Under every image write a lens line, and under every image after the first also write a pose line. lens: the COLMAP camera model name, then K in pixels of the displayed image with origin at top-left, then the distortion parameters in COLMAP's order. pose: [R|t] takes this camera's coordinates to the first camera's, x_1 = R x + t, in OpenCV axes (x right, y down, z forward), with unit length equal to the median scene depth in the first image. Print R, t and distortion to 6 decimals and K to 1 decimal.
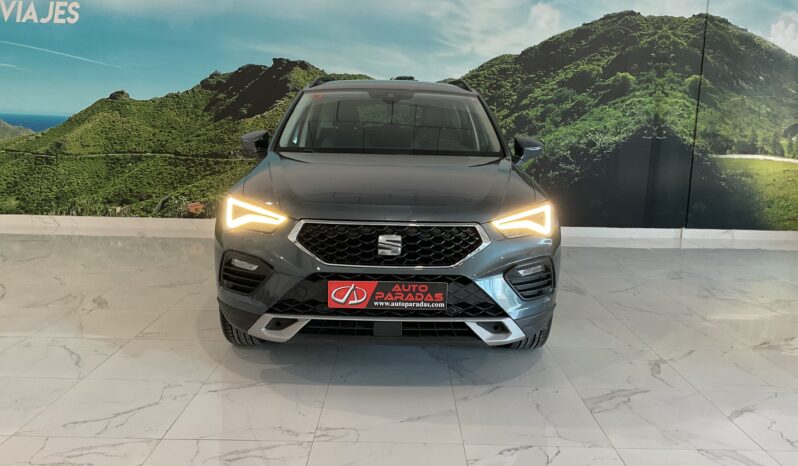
lens RADIAL K [[659.8, 0, 399.5], [0, 659.8, 237.7], [0, 0, 1]] dist [0.074583, -0.122358]
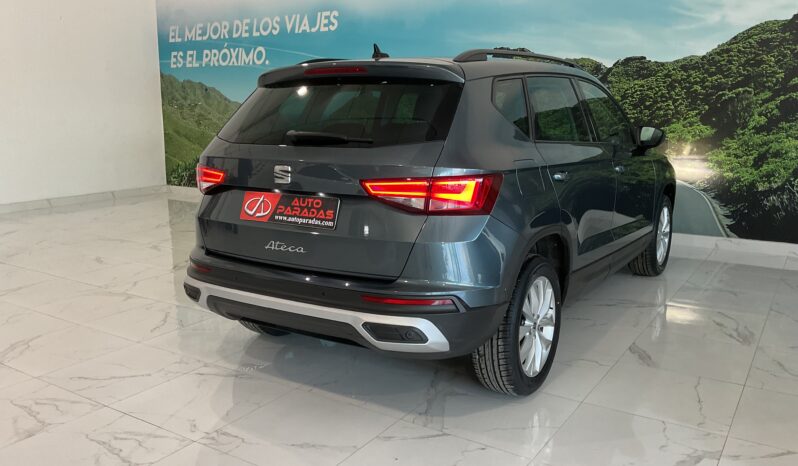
lens RADIAL K [[659.8, 0, 399.7], [0, 659.8, 238.6], [0, 0, 1]] dist [0.074583, -0.122358]
pose [[0.839922, 0.081975, -0.536481, 0.234613], [-0.071344, 0.996626, 0.040589, -0.022675], [0.537998, 0.004183, 0.842936, 0.110307]]
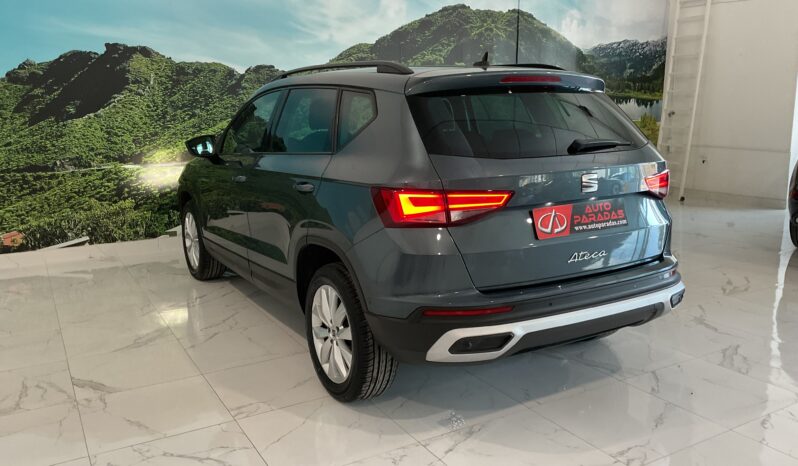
lens RADIAL K [[659.8, 0, 402.3], [0, 659.8, 236.9], [0, 0, 1]] dist [0.074583, -0.122358]
pose [[0.864277, -0.128754, 0.486259, -0.301745], [0.114167, 0.991669, 0.059658, -0.043236], [-0.489889, 0.003954, 0.871776, 0.115181]]
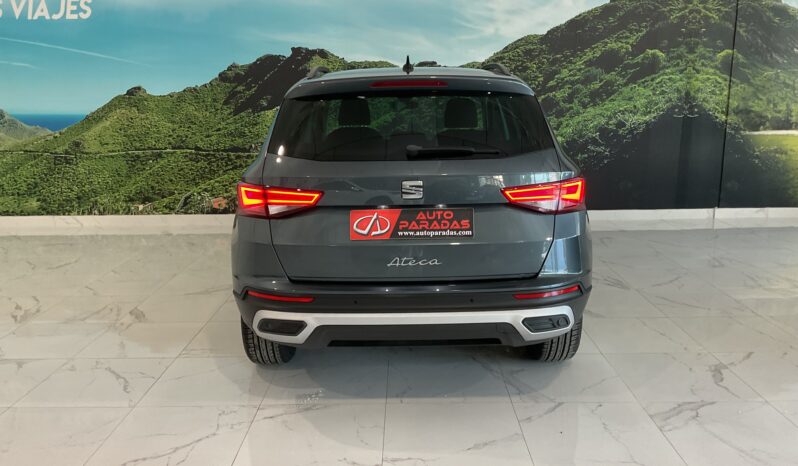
lens RADIAL K [[659.8, 0, 401.3], [0, 659.8, 239.1], [0, 0, 1]] dist [0.074583, -0.122358]
pose [[0.999435, -0.031725, -0.011112, -0.027534], [0.032191, 0.998488, 0.044560, -0.027929], [0.009682, -0.044893, 0.998945, 0.016037]]
